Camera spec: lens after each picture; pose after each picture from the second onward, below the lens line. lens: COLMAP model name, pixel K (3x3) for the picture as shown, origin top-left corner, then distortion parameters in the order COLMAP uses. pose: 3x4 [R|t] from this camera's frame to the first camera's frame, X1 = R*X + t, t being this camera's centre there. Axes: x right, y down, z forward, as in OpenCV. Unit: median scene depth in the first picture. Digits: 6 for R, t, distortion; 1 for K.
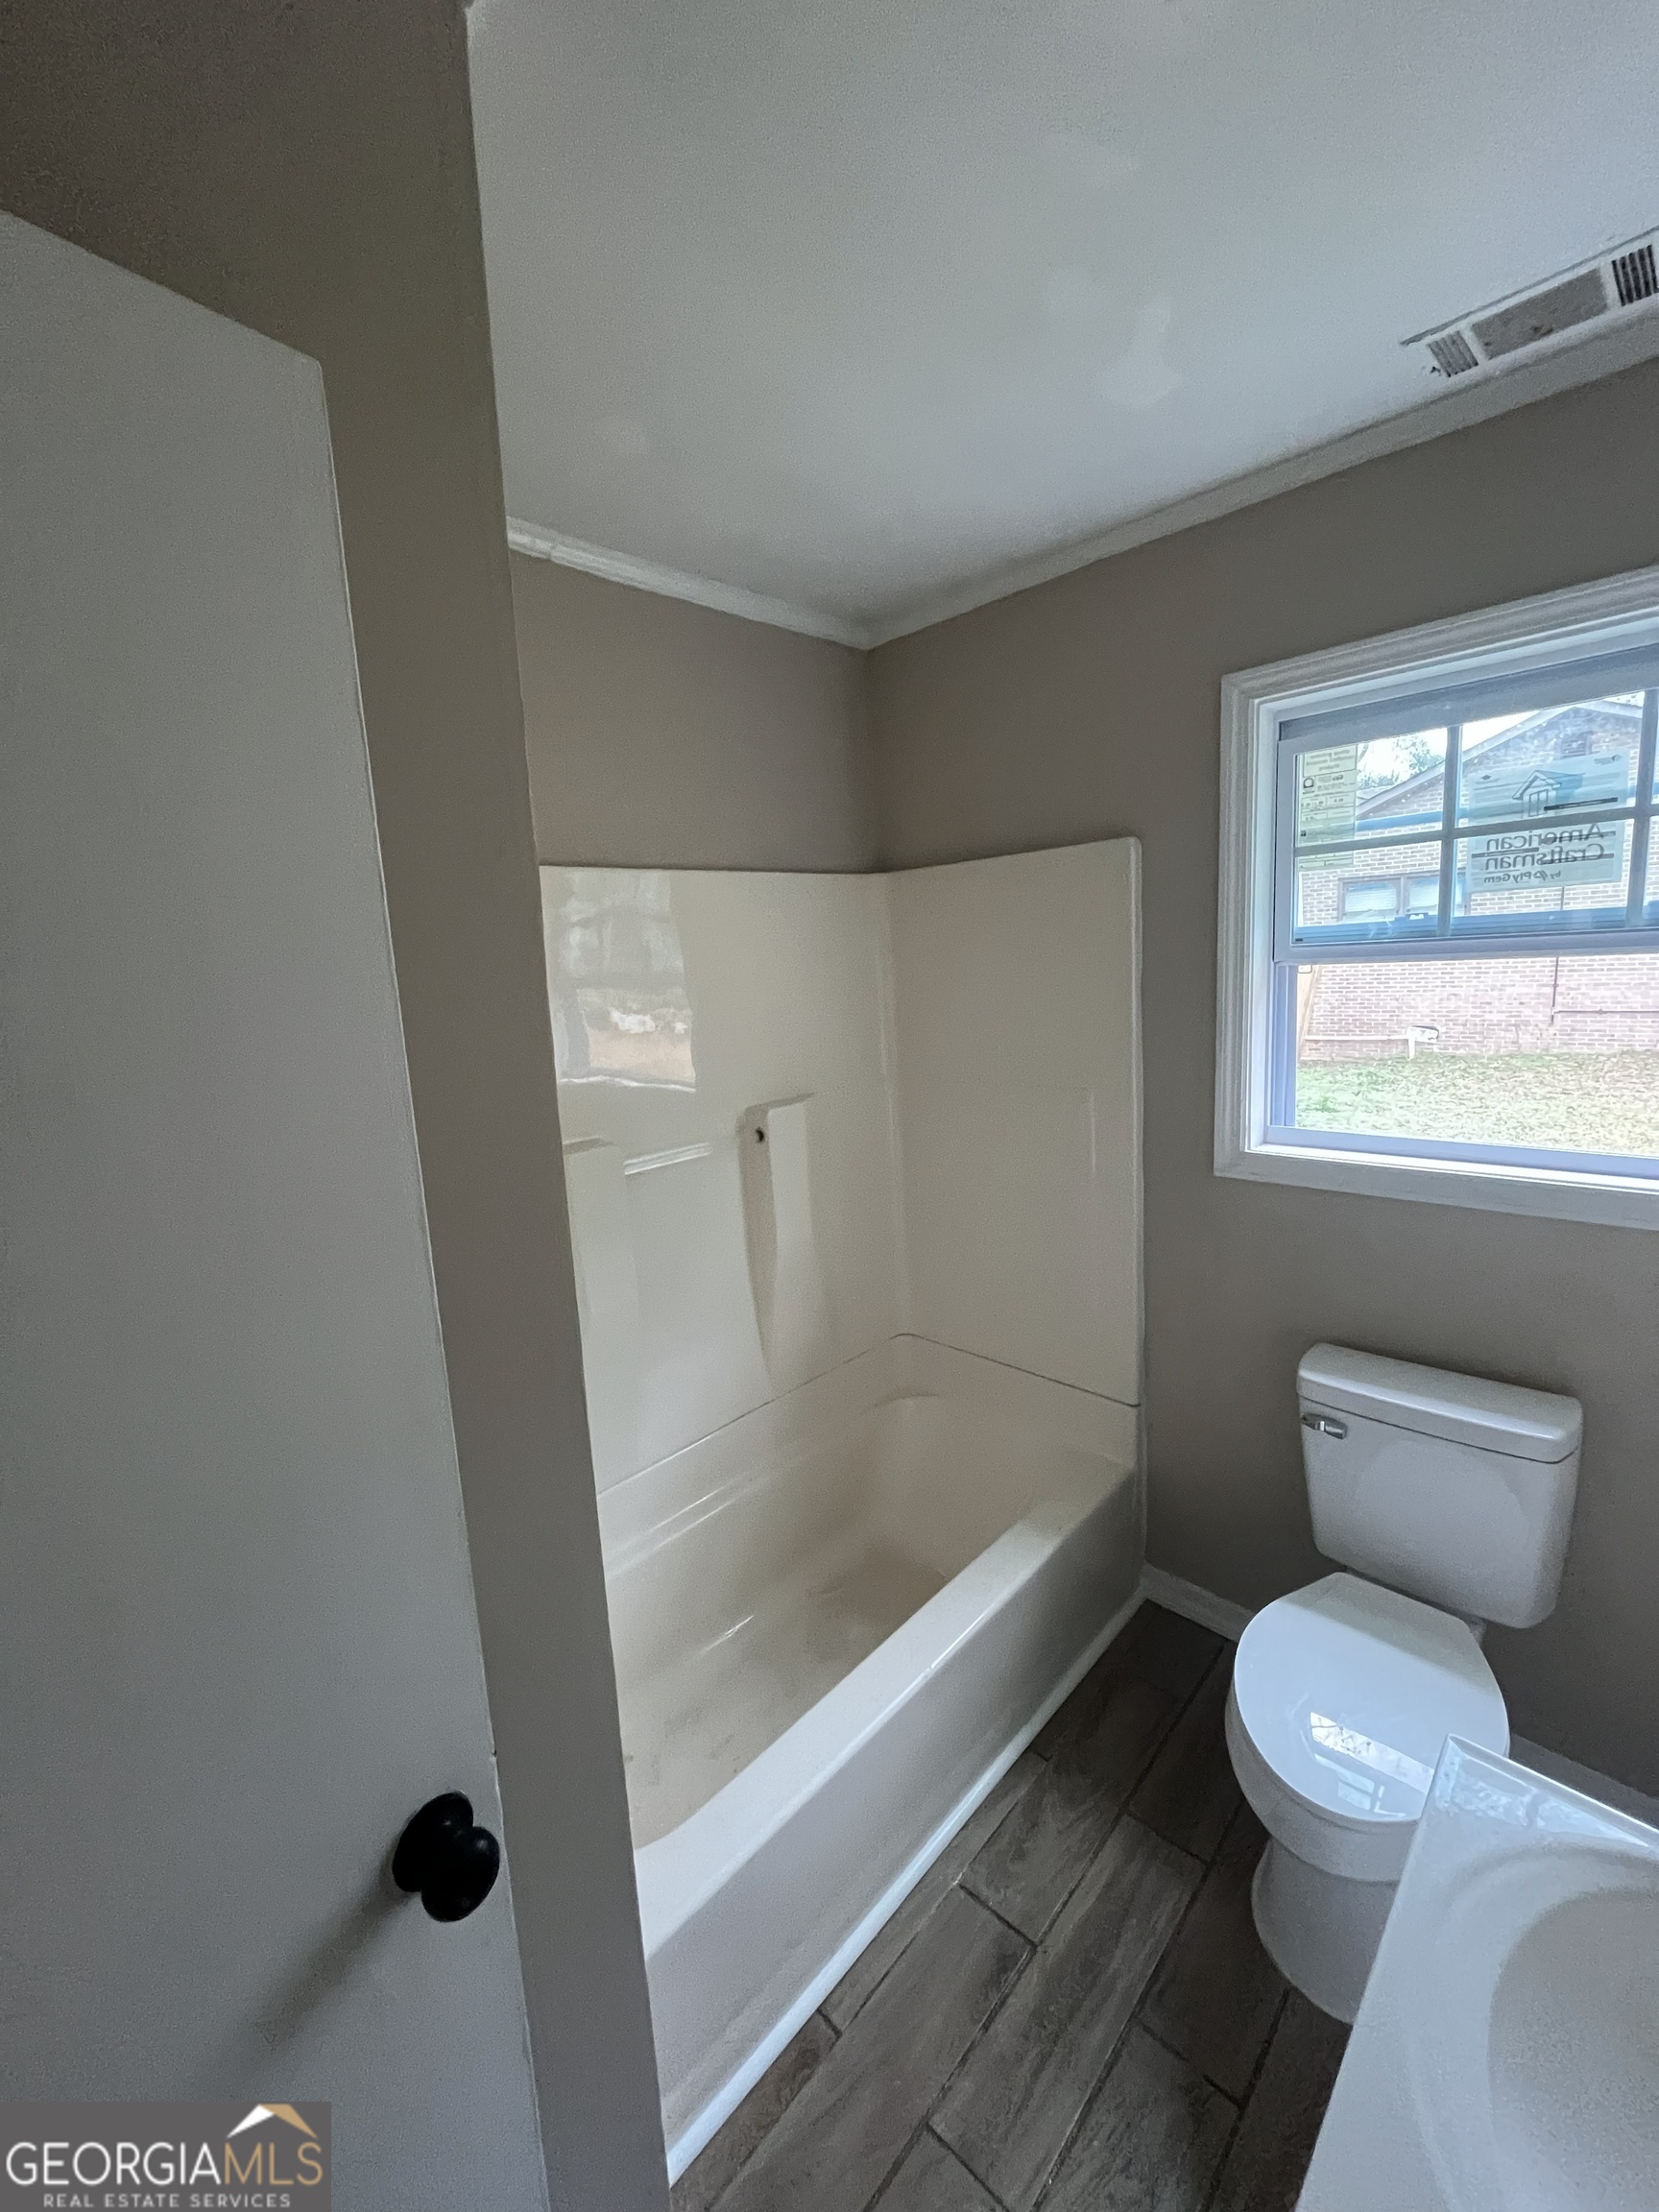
lens RADIAL K [[883.8, 0, 822.6], [0, 883.8, 1100.0], [0, 0, 1]] dist [-0.004024, -0.000216]
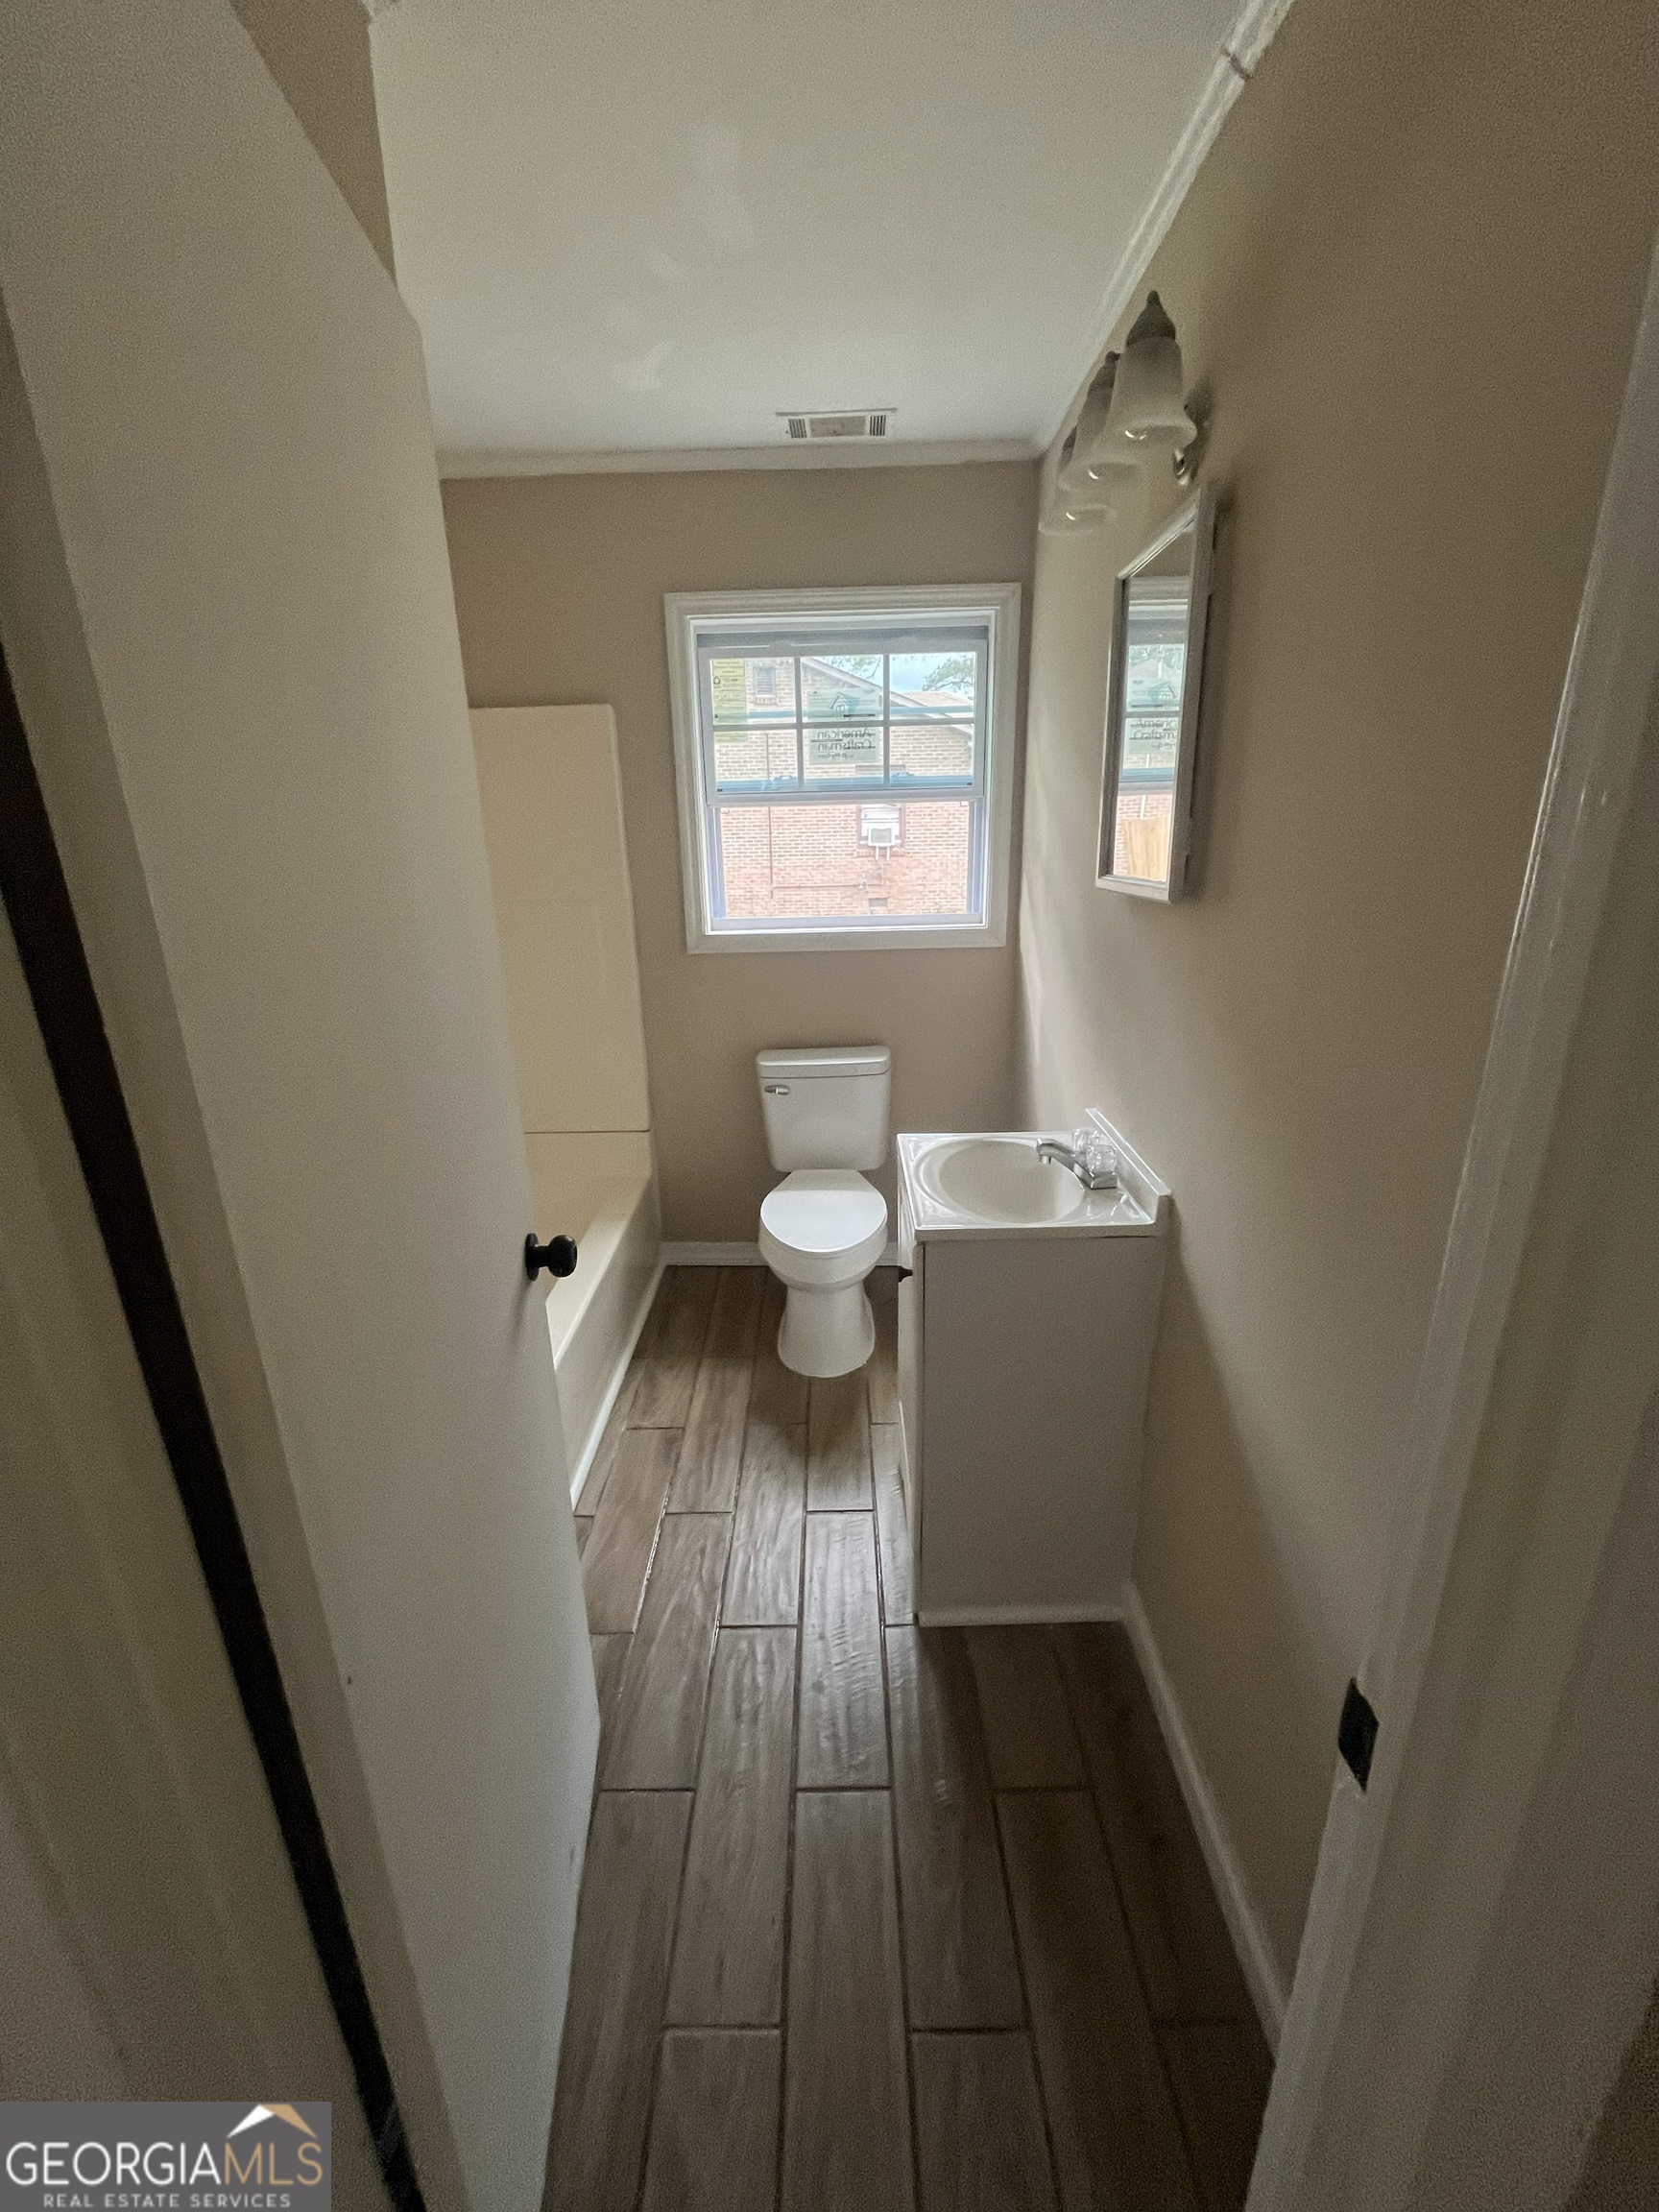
lens RADIAL K [[883.8, 0, 822.6], [0, 883.8, 1100.0], [0, 0, 1]] dist [-0.004024, -0.000216]
pose [[0.724604, -0.171413, 0.667508, -0.486842], [0.089982, 0.983814, 0.154961, 0.137086], [-0.683266, -0.052221, 0.728299, -0.275176]]
